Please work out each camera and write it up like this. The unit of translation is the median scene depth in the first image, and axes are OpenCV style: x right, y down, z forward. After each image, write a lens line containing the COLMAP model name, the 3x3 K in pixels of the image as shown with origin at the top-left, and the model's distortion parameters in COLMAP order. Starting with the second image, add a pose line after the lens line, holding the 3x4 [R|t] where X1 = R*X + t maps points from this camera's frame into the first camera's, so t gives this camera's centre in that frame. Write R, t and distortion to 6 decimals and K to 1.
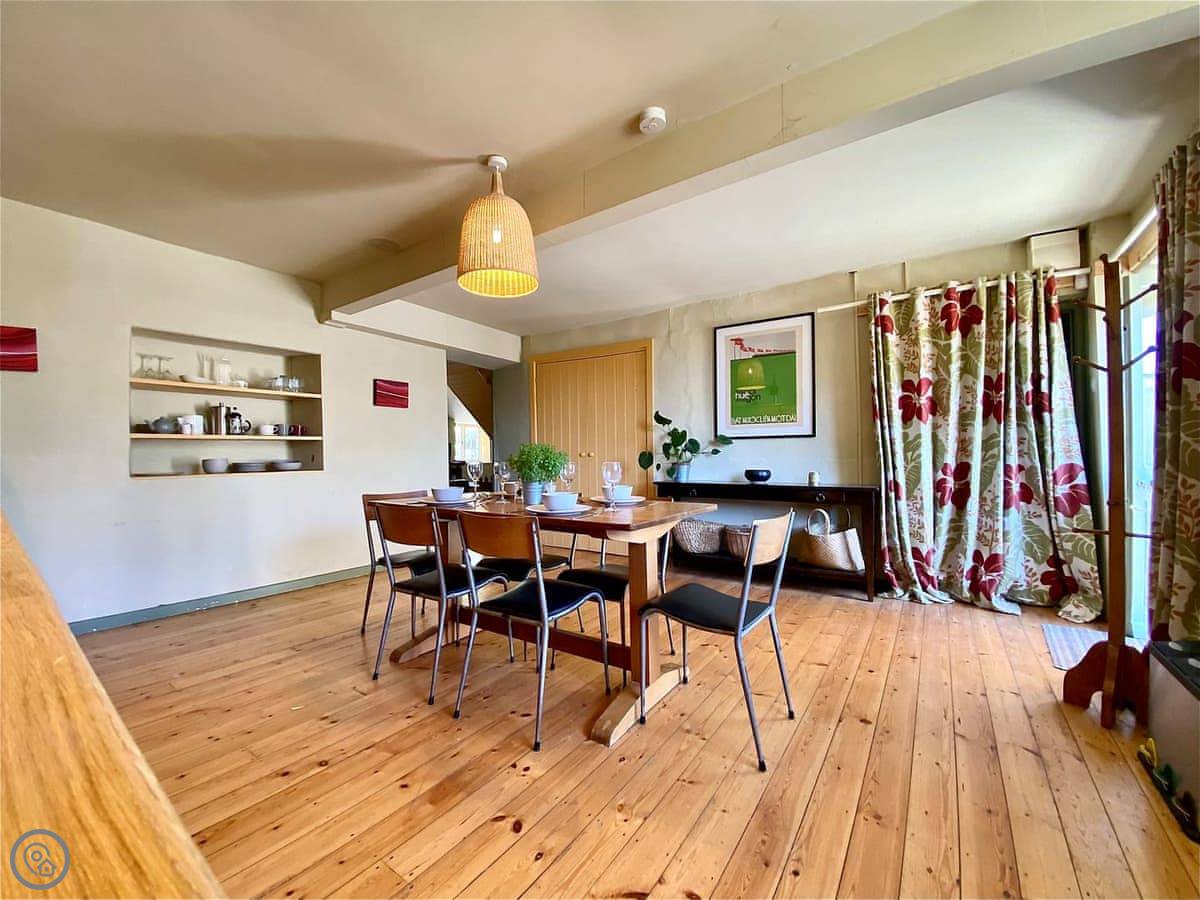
lens RADIAL K [[491.9, 0, 598.0], [0, 491.9, 457.6], [0, 0, 1]] dist [-0.001173, -0.000220]
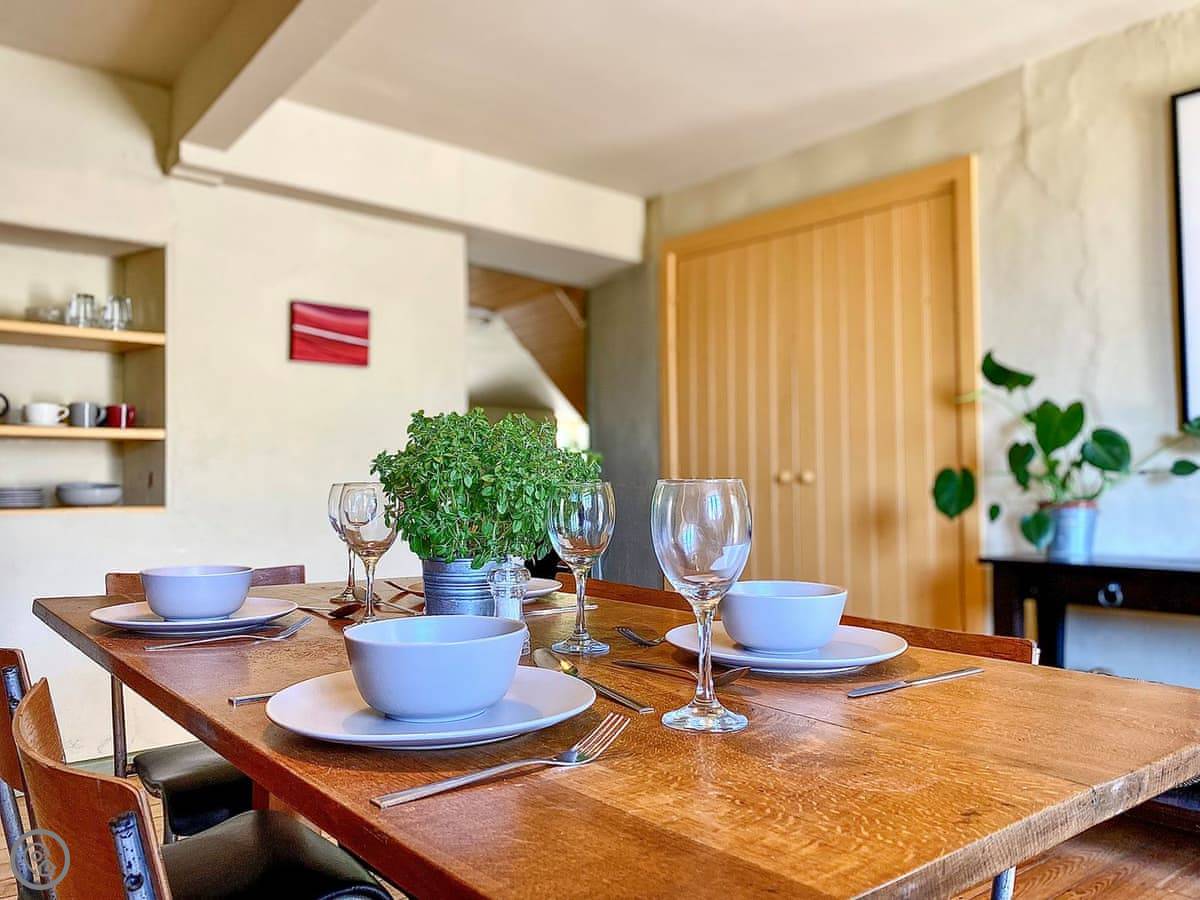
lens RADIAL K [[918.9, 0, 600.0], [0, 918.9, 450.0], [0, 0, 1]] dist [-0.011960, -0.007380]
pose [[0.955795, -0.003310, -0.294016, 0.048083], [-0.010379, 0.998934, -0.044984, 0.007082], [0.293852, 0.046047, 0.954741, 0.309184]]
